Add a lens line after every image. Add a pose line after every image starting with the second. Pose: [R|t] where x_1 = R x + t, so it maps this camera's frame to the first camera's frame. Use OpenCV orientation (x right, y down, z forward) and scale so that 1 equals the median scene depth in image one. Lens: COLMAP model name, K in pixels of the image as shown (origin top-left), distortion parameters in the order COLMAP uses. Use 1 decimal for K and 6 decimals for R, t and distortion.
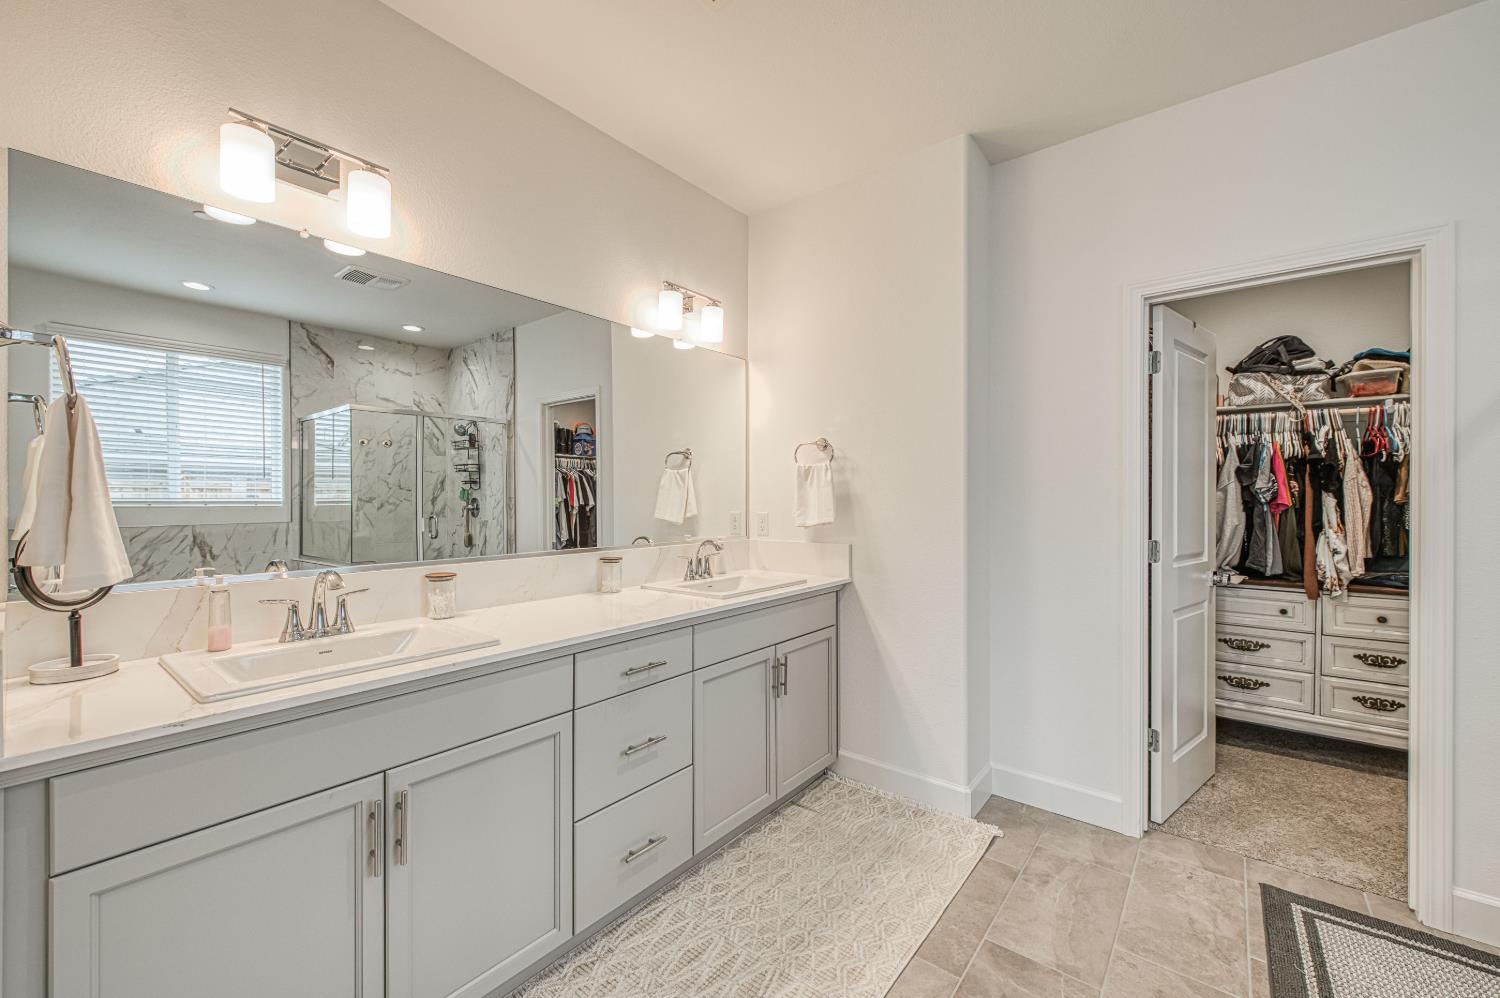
lens RADIAL K [[596.7, 0, 753.9], [0, 596.7, 512.0], [0, 0, 1]] dist [0.011335, -0.005299]
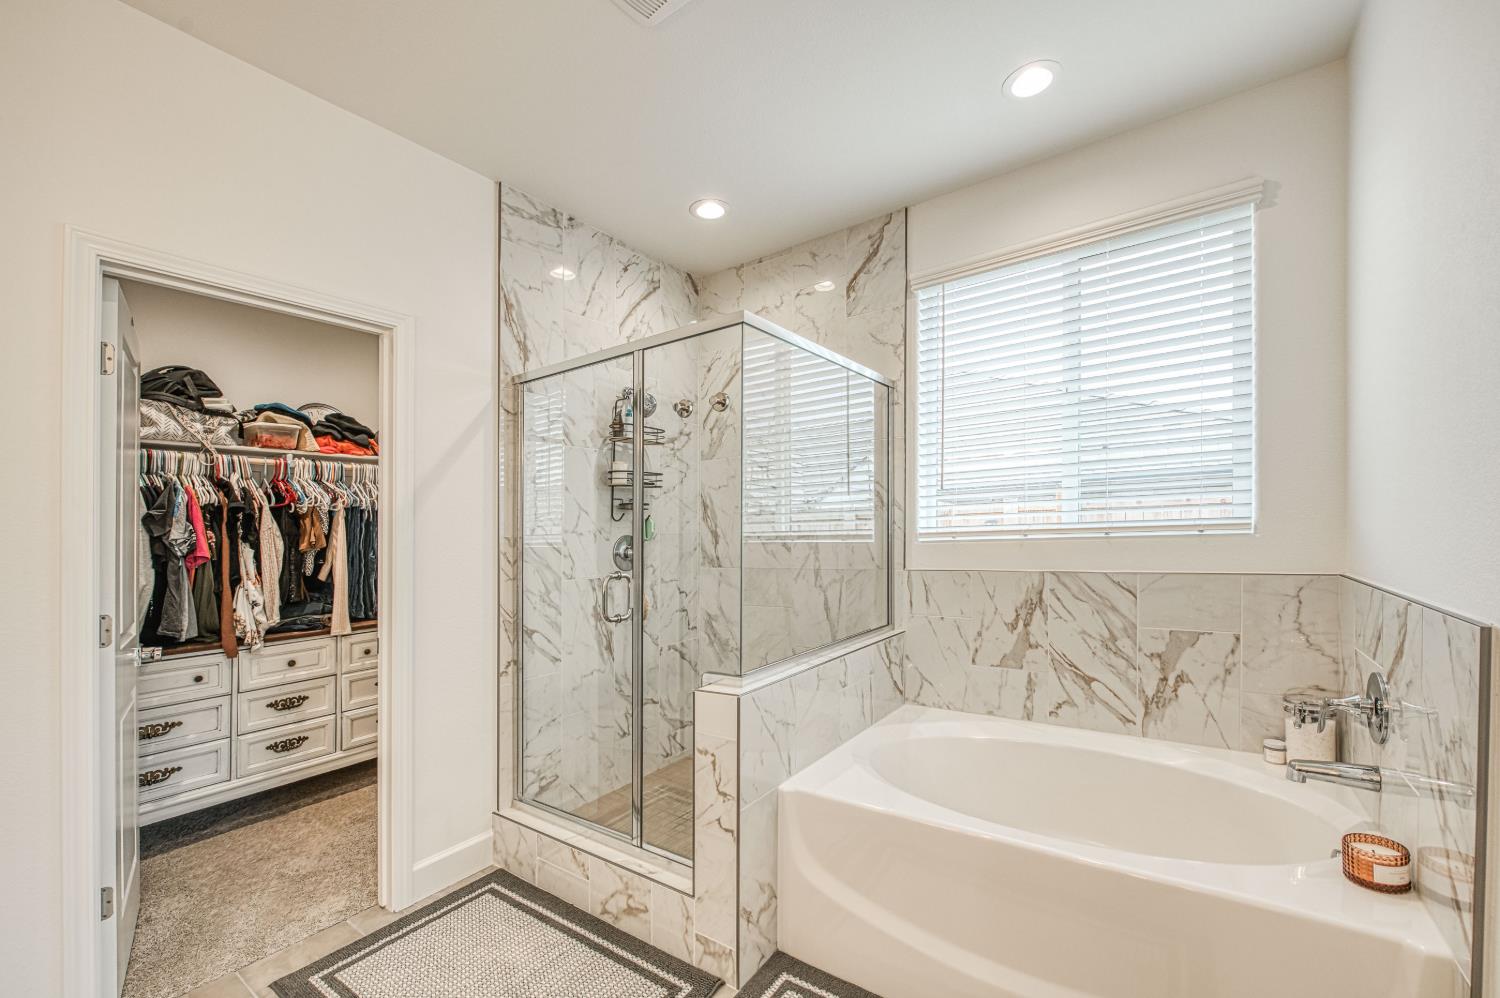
lens RADIAL K [[609.7, 0, 759.1], [0, 609.7, 541.8], [0, 0, 1]] dist [0.002502, -0.005664]
pose [[-0.064962, -0.014189, 0.997787, -0.067376], [0.053520, 0.998410, 0.017682, -0.007639], [-0.996451, 0.054550, -0.064100, 0.243112]]
